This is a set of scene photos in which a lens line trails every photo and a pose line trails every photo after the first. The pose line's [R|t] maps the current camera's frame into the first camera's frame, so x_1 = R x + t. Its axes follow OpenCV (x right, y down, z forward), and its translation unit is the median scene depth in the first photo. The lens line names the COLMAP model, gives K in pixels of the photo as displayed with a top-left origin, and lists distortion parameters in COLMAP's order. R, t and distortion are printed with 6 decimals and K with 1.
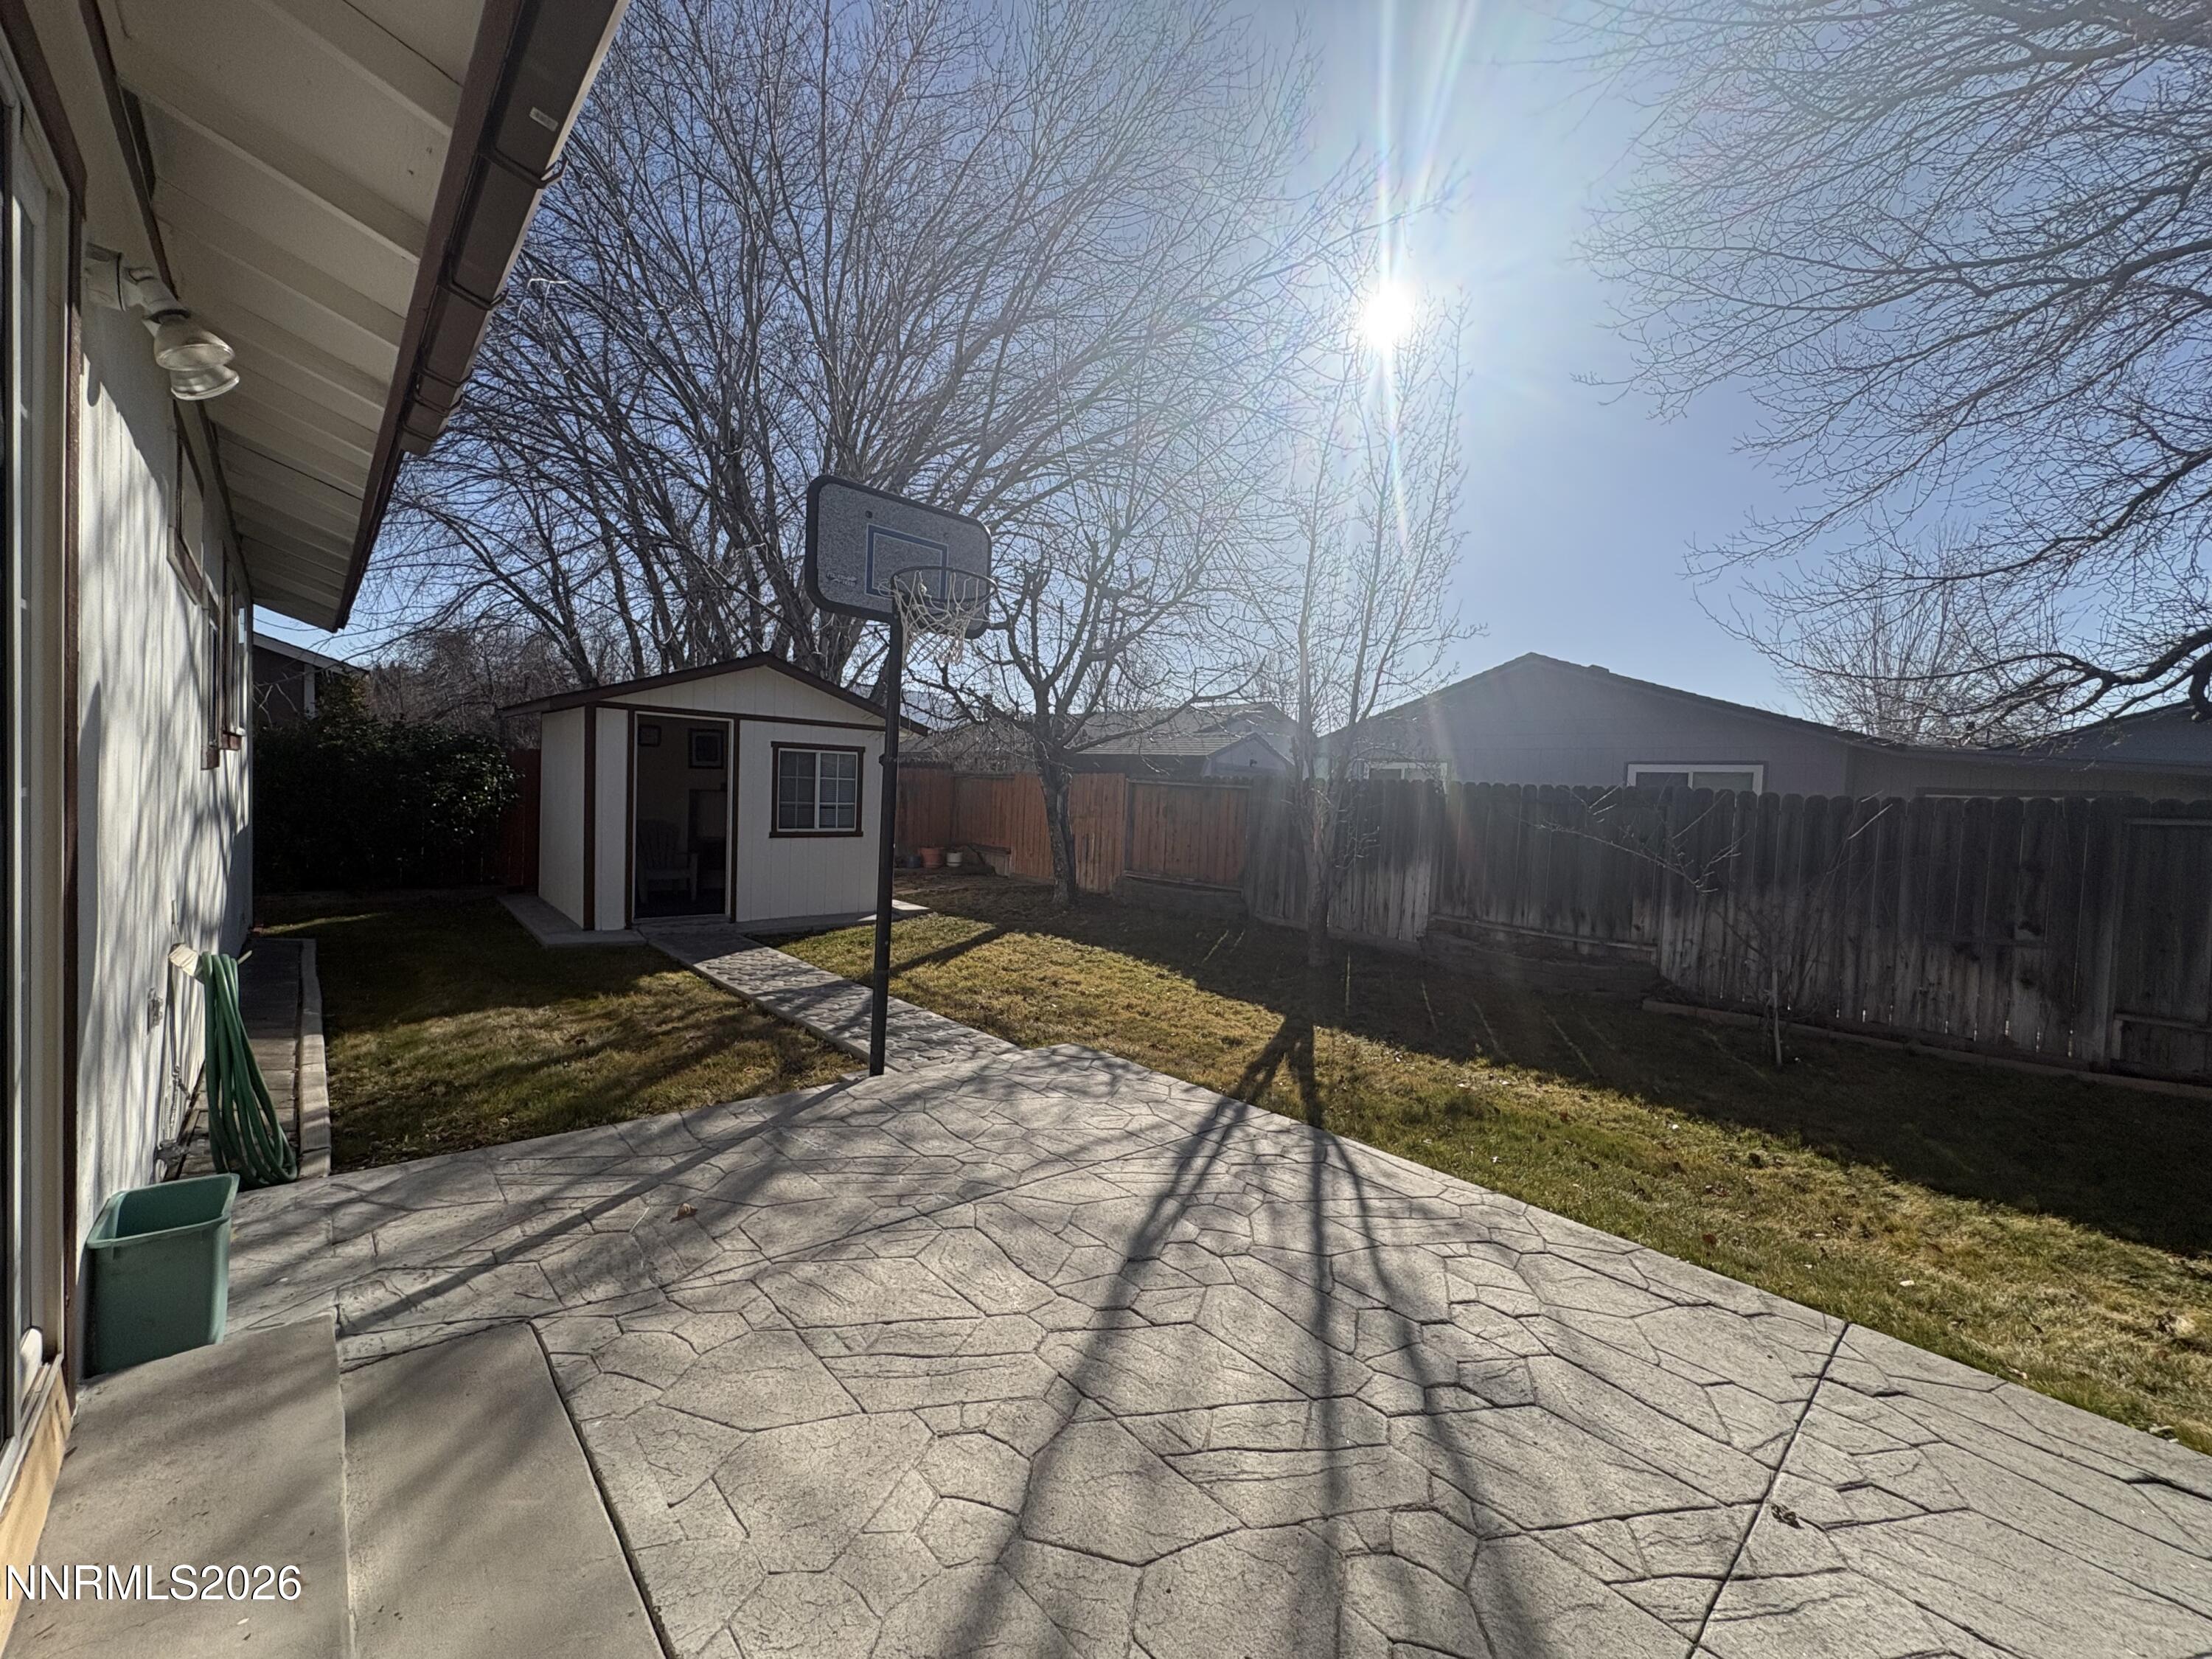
lens RADIAL K [[881.0, 0, 1106.0], [0, 881.0, 829.5], [0, 0, 1]] dist [-0.000854, 0.000417]
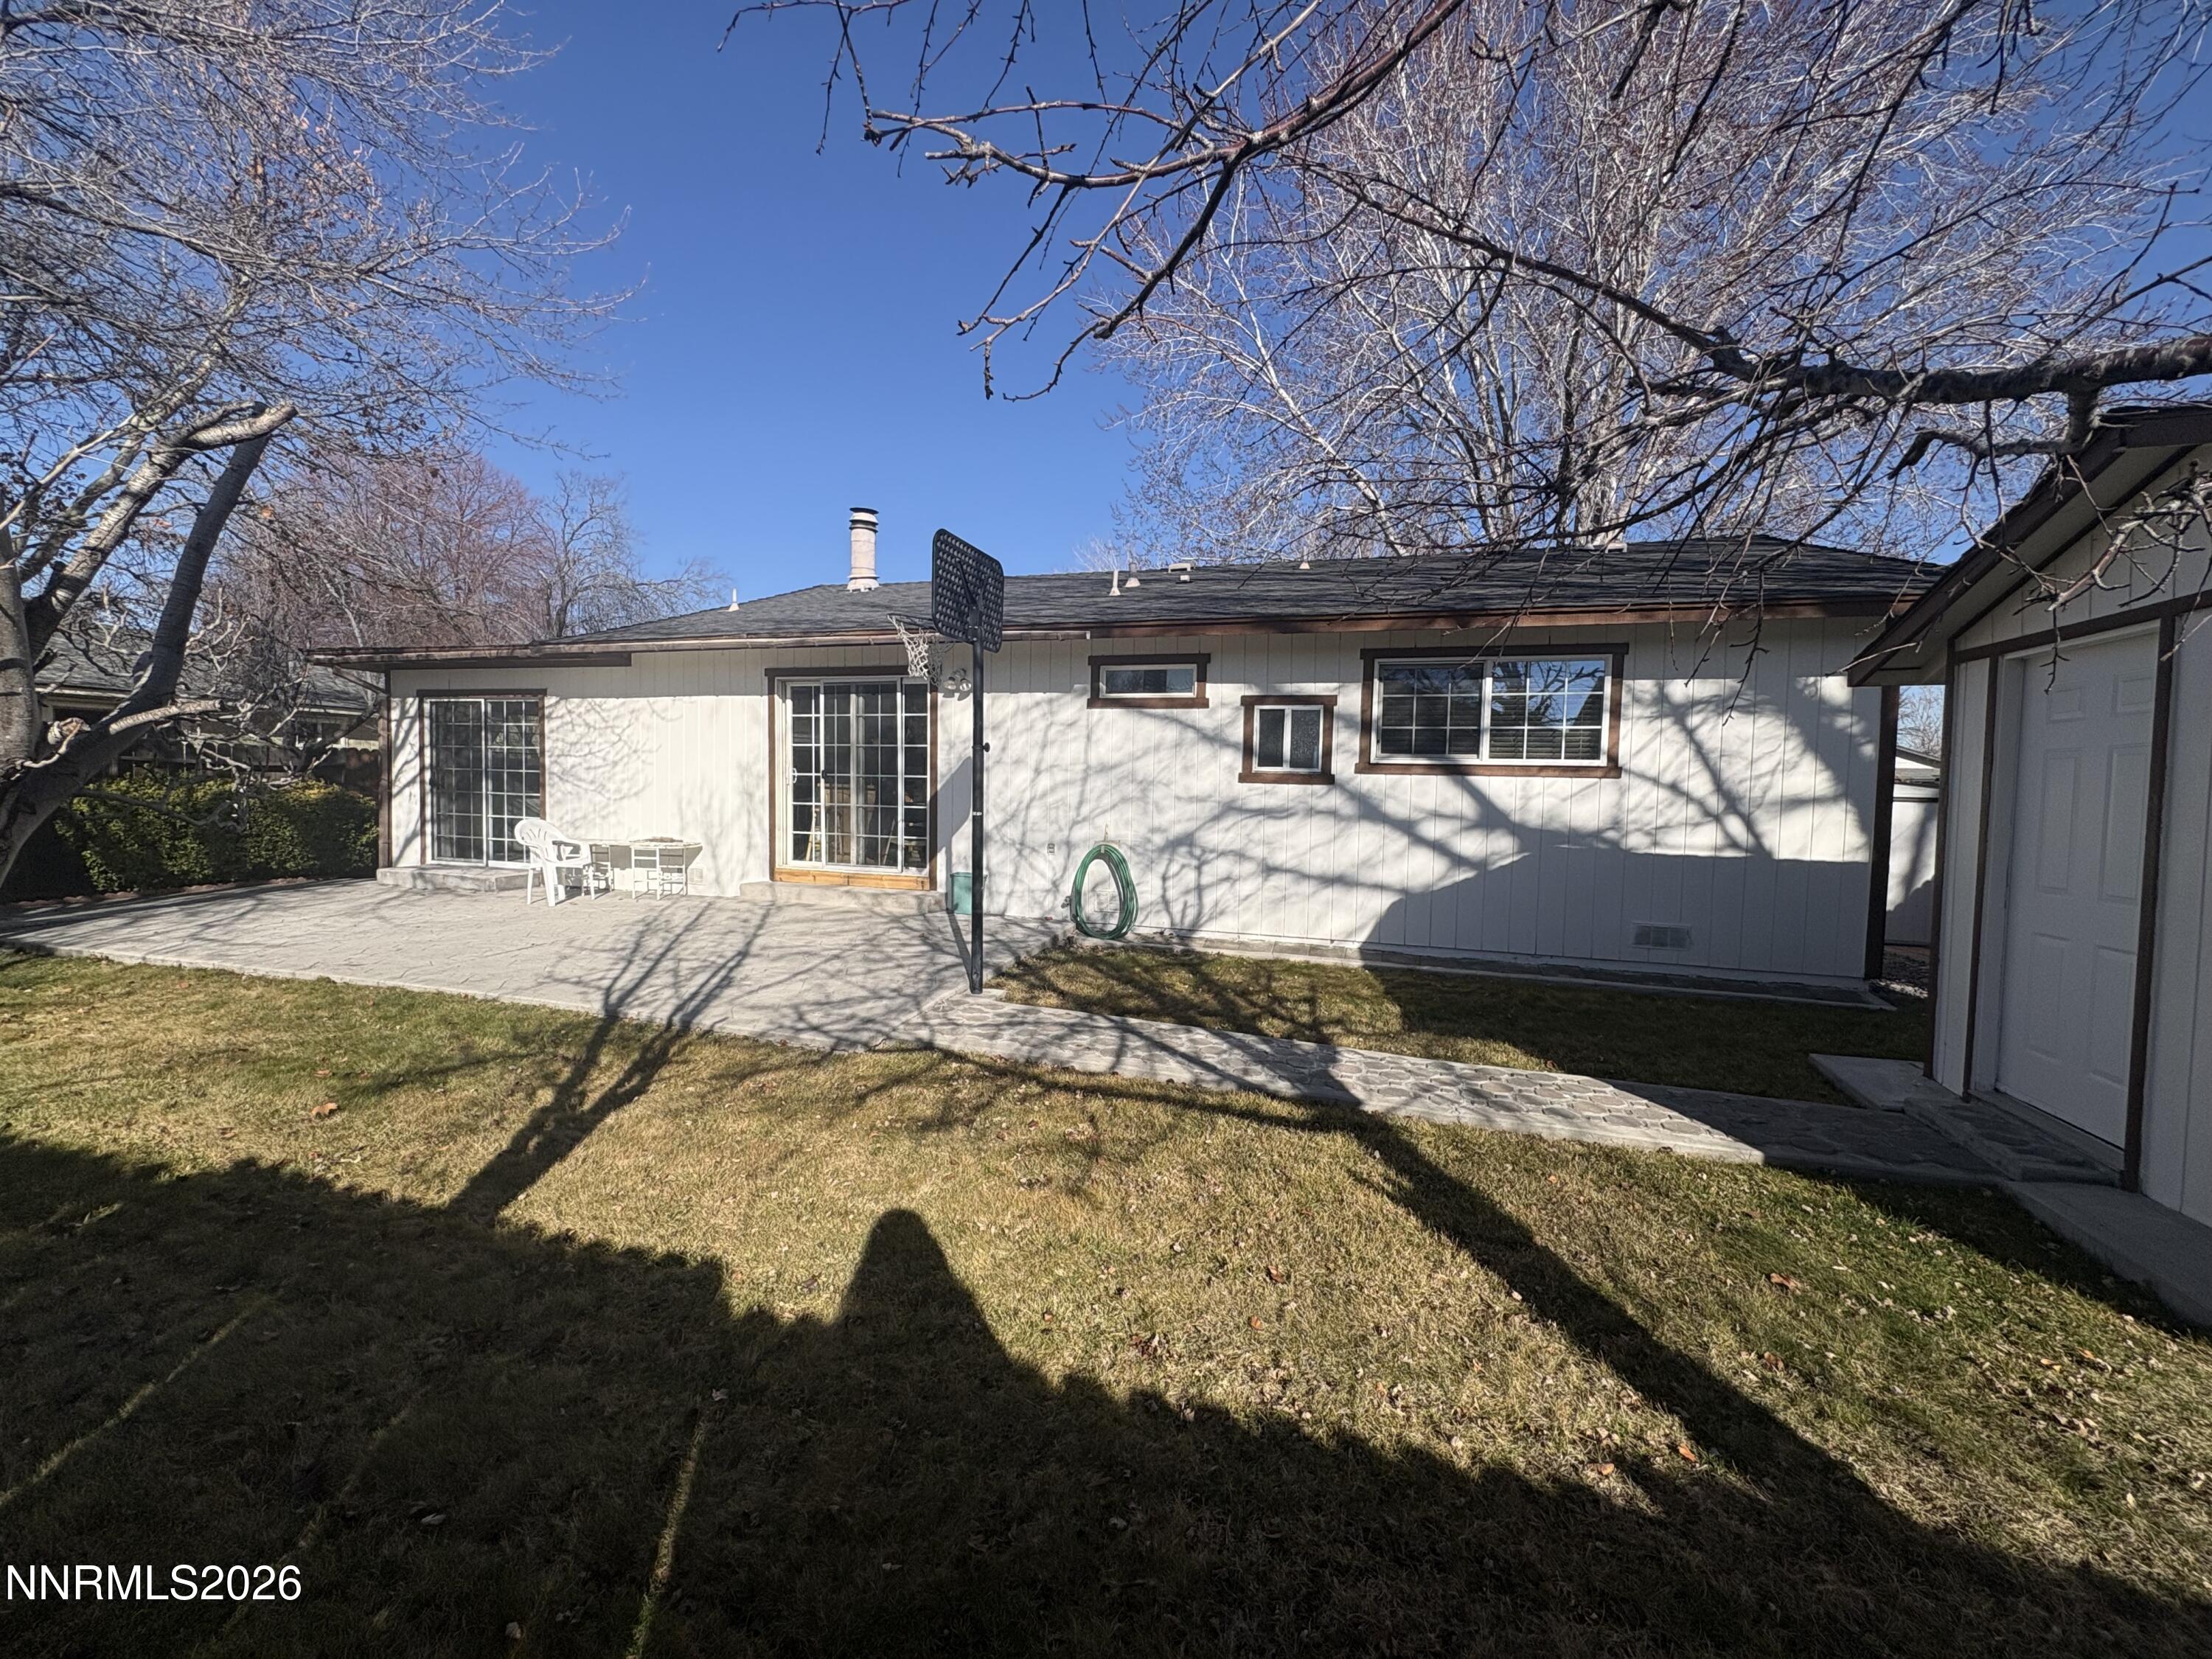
lens RADIAL K [[881.0, 0, 1106.0], [0, 881.0, 829.5], [0, 0, 1]] dist [-0.000854, 0.000417]
pose [[-0.871950, -0.043061, -0.487698, 0.124933], [-0.087788, 0.993732, 0.069215, -0.031568], [0.481661, 0.103166, -0.870264, 1.183177]]
